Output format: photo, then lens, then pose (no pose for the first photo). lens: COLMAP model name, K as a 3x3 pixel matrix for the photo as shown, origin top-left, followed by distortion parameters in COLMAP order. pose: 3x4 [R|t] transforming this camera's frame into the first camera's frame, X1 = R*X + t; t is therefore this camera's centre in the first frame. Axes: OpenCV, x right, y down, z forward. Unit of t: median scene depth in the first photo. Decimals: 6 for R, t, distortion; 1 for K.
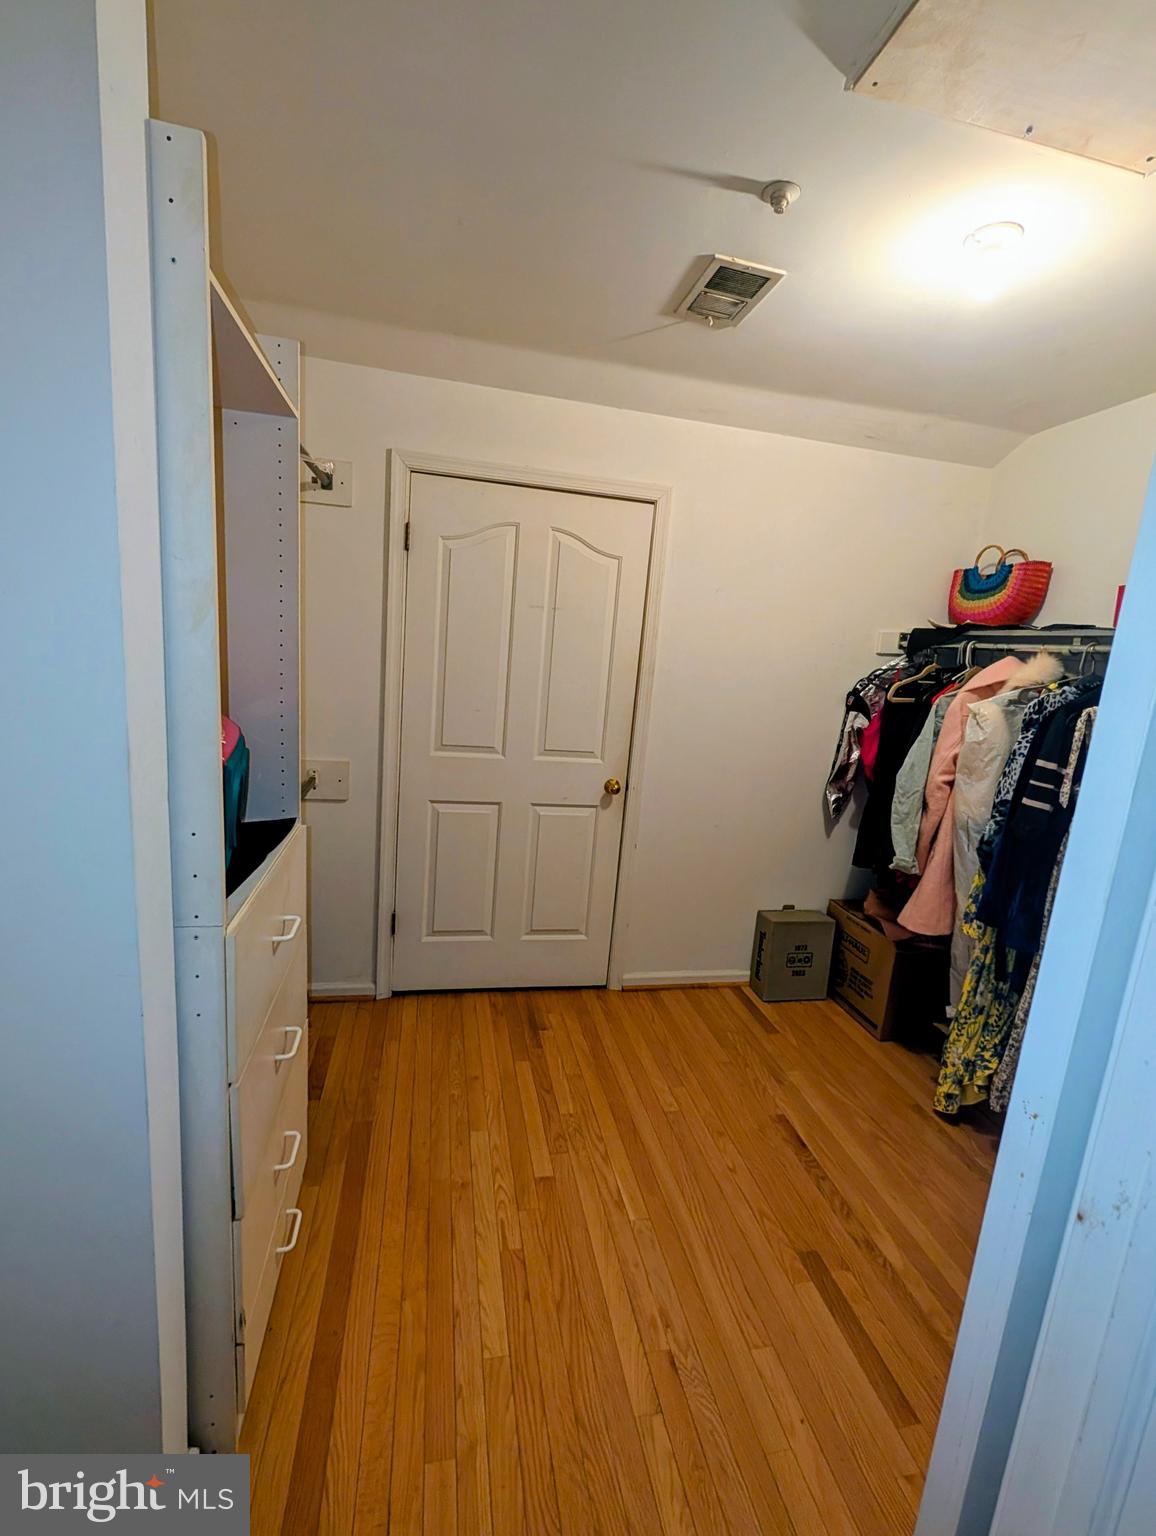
lens RADIAL K [[665.2, 0, 579.3], [0, 665.2, 763.7], [0, 0, 1]] dist [-0.000506, 0.000270]
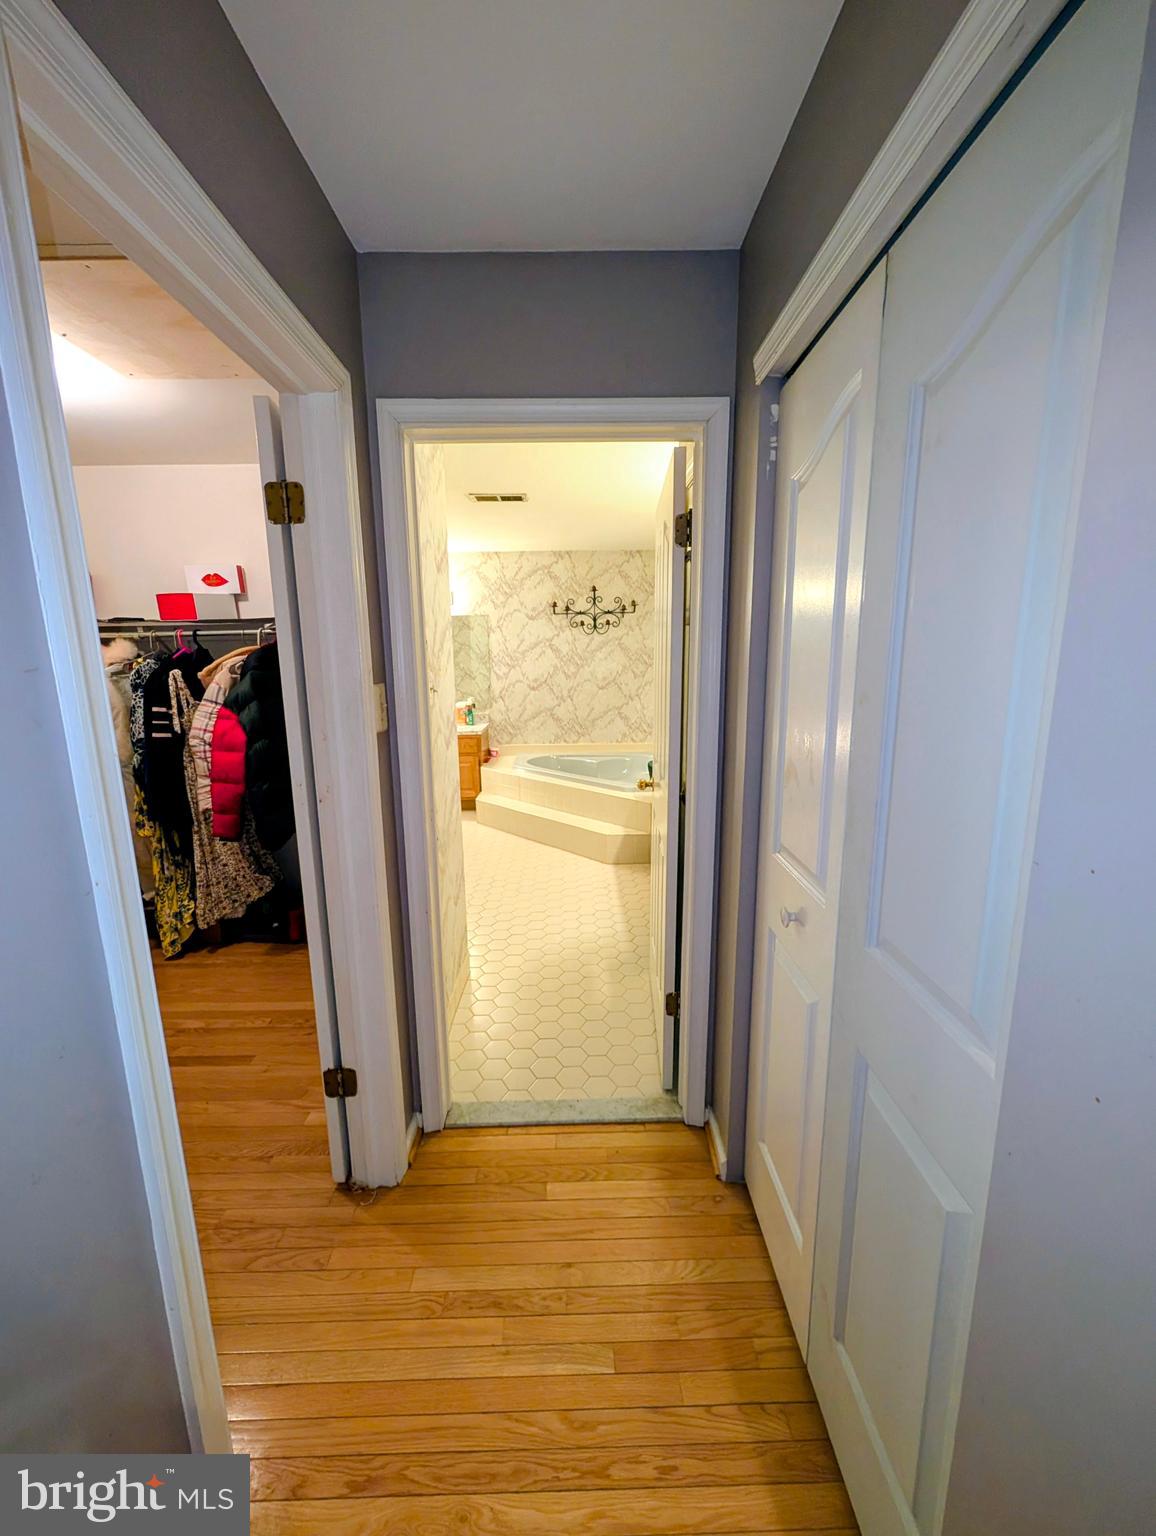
lens RADIAL K [[587.5, 0, 579.9], [0, 587.5, 764.5], [0, 0, 1]] dist [-0.001383, -0.000002]
pose [[0.188358, -0.262762, 0.946297, -0.416700], [0.201005, 0.953461, 0.224741, 0.011796], [-0.961311, 0.147879, 0.232408, -0.239194]]
